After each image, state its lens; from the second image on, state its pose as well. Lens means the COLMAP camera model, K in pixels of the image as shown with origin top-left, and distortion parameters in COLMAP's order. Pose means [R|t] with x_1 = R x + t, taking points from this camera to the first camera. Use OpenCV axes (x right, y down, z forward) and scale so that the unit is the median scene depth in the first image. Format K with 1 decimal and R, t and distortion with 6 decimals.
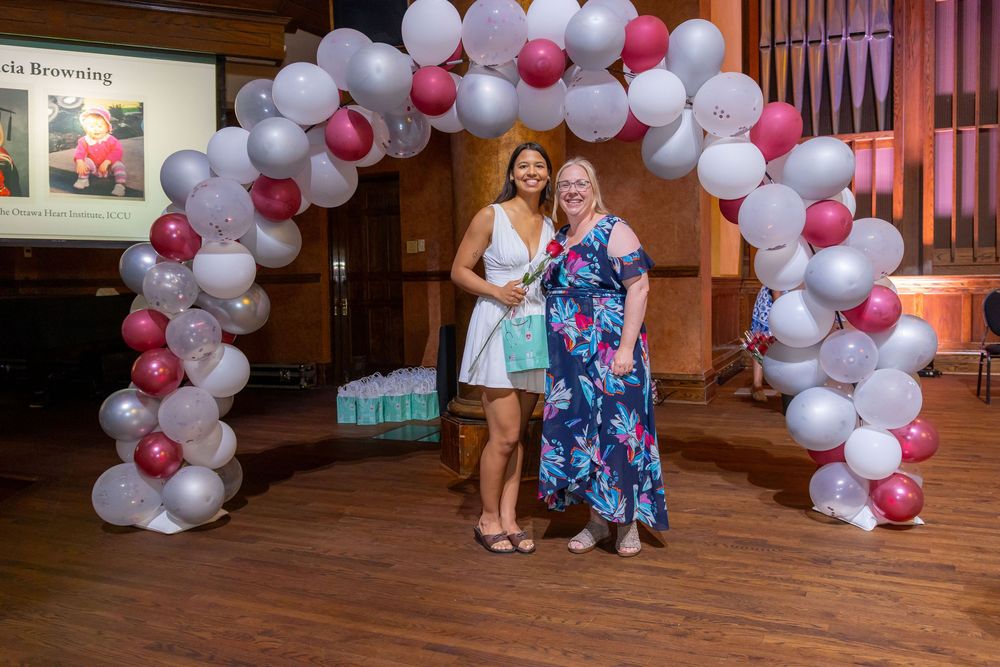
lens RADIAL K [[875.0, 0, 500.2], [0, 875.0, 332.2], [0, 0, 1]] dist [0.001521, -0.004681]
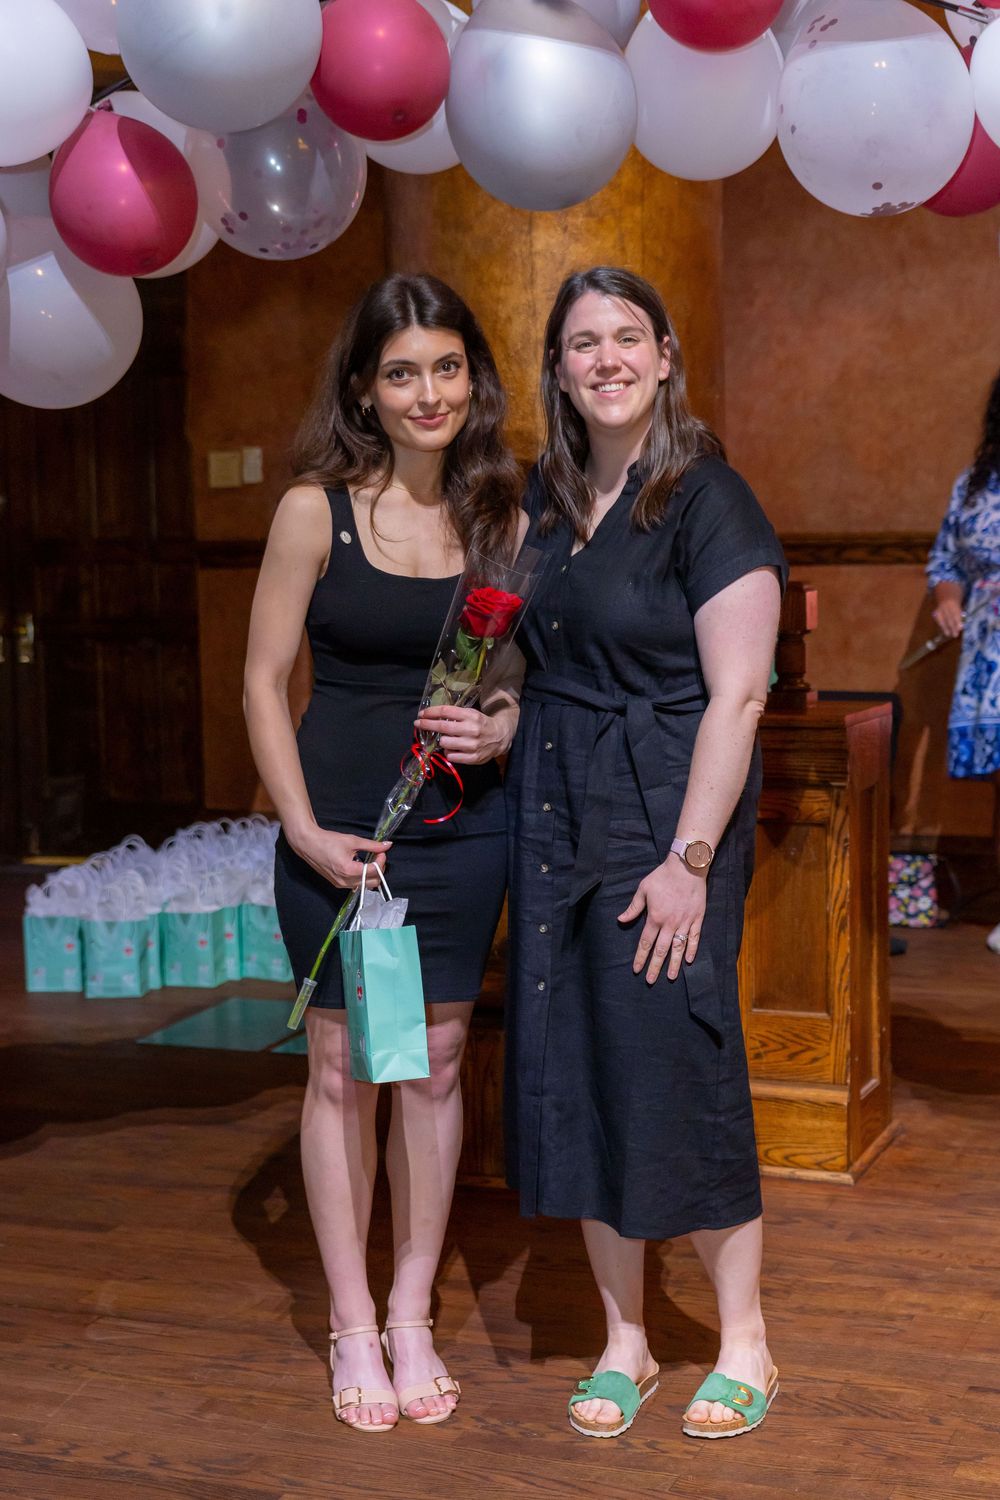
lens RADIAL K [[2402.1, 0, 516.9], [0, 2402.1, 758.5], [0, 0, 1]] dist [0.001396, 0.032730]
pose [[0.998817, -0.004209, 0.048447, -0.065543], [0.002156, 0.999101, 0.042345, -0.047836], [-0.048581, -0.042190, 0.997928, 0.081142]]
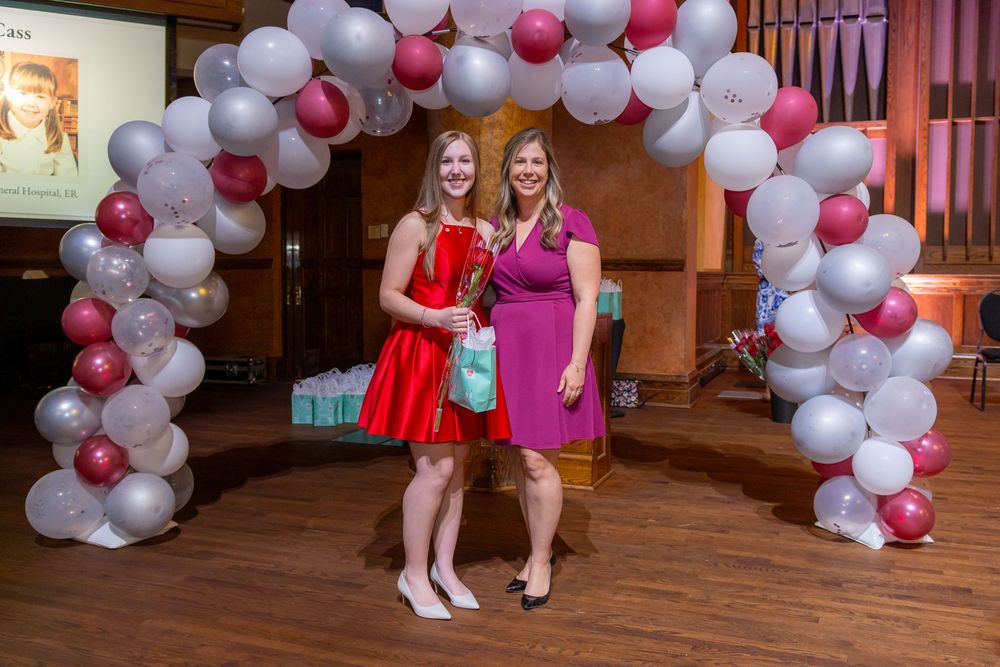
lens RADIAL K [[933.0, 0, 500.0], [0, 933.0, 333.5], [0, 0, 1]] dist [-0.008119, 0.000997]
pose [[0.998625, 0.016426, 0.049776, -0.032313], [-0.016951, 0.999805, 0.010154, -0.006633], [-0.049599, -0.010983, 0.998709, 0.027767]]
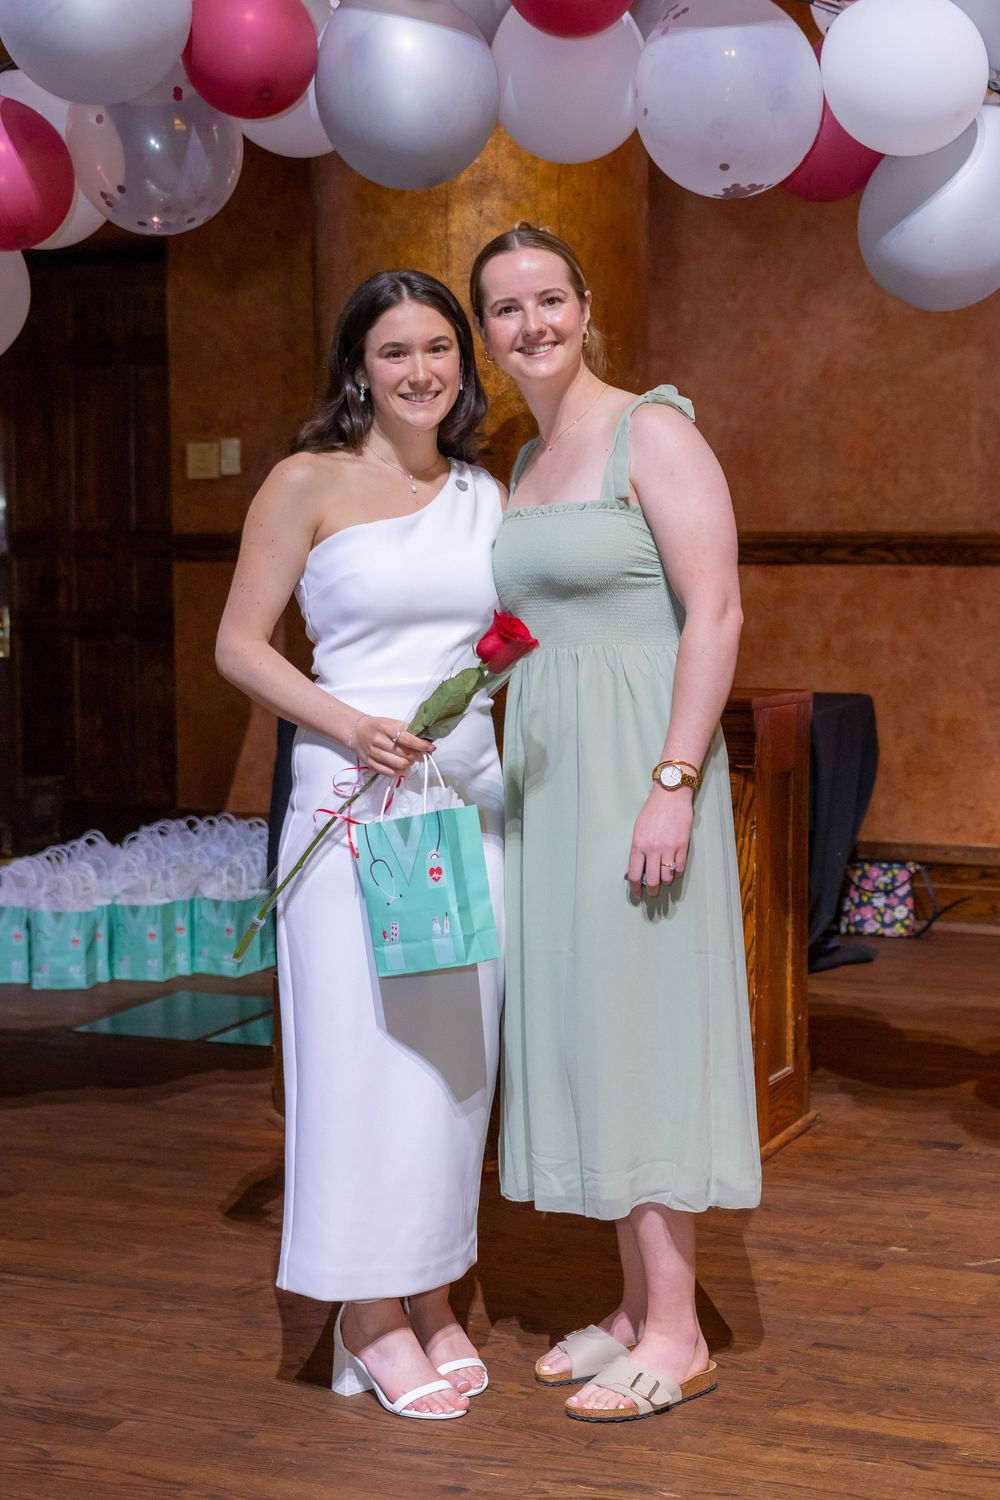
lens RADIAL K [[2592.6, 0, 546.4], [0, 2592.6, 747.5], [0, 0, 1]] dist [0.002530, 0.008491]
pose [[0.999547, 0.012641, 0.027304, 0.013538], [-0.013270, 0.999648, 0.022968, -0.023321], [-0.027004, -0.023320, 0.999363, -0.019398]]
